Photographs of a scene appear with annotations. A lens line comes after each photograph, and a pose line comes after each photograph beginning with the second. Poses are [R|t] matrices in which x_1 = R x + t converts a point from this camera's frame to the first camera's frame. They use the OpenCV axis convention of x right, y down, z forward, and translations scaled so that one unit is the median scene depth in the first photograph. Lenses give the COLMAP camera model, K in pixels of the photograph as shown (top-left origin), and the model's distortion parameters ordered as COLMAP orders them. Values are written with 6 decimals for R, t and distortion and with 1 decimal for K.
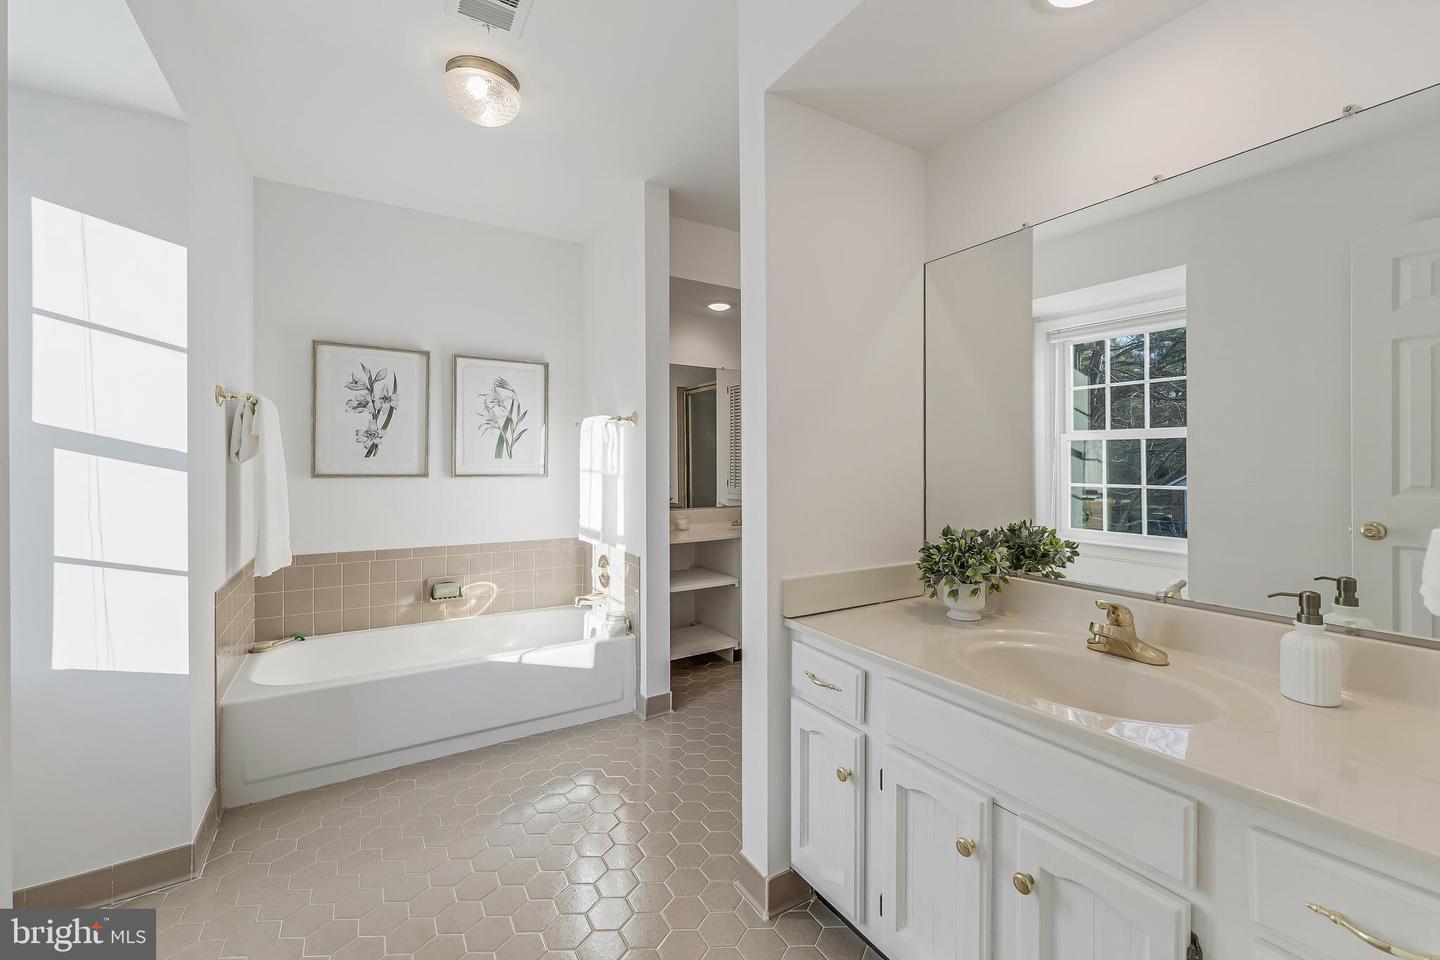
lens RADIAL K [[578.9, 0, 727.9], [0, 578.9, 468.7], [0, 0, 1]] dist [-0.000468, -0.000329]
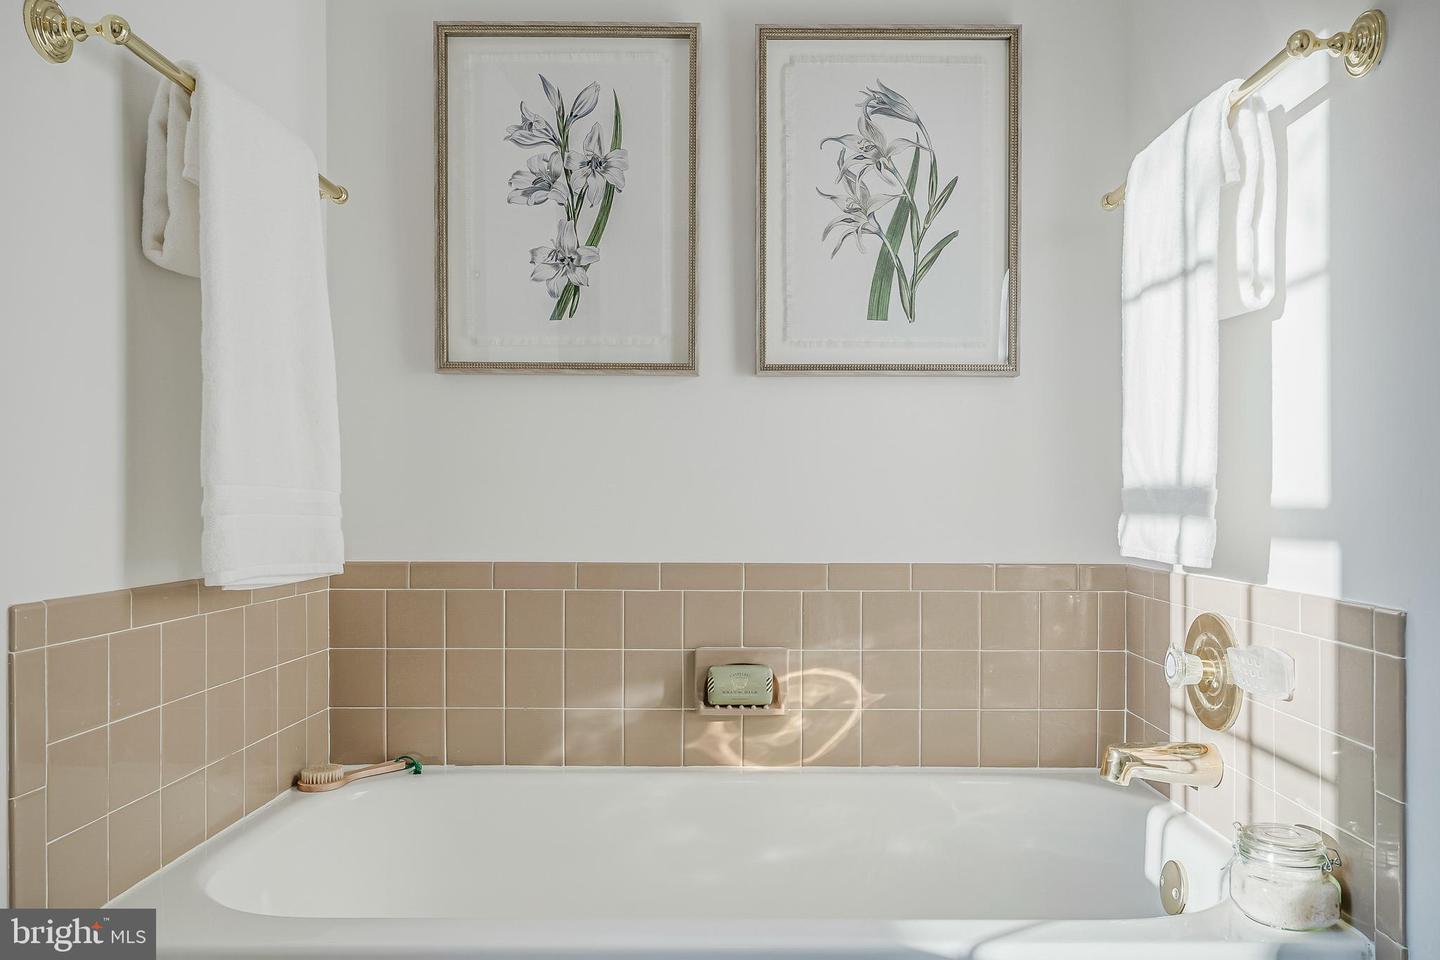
lens RADIAL K [[1118.6, 0, 724.0], [0, 1118.6, 478.7], [0, 0, 1]] dist [0.008870, -0.000738]
pose [[0.845282, -0.003810, -0.534307, -0.124427], [0.000138, 0.999976, -0.006913, 0.088563], [0.534321, 0.005770, 0.845262, 0.413293]]
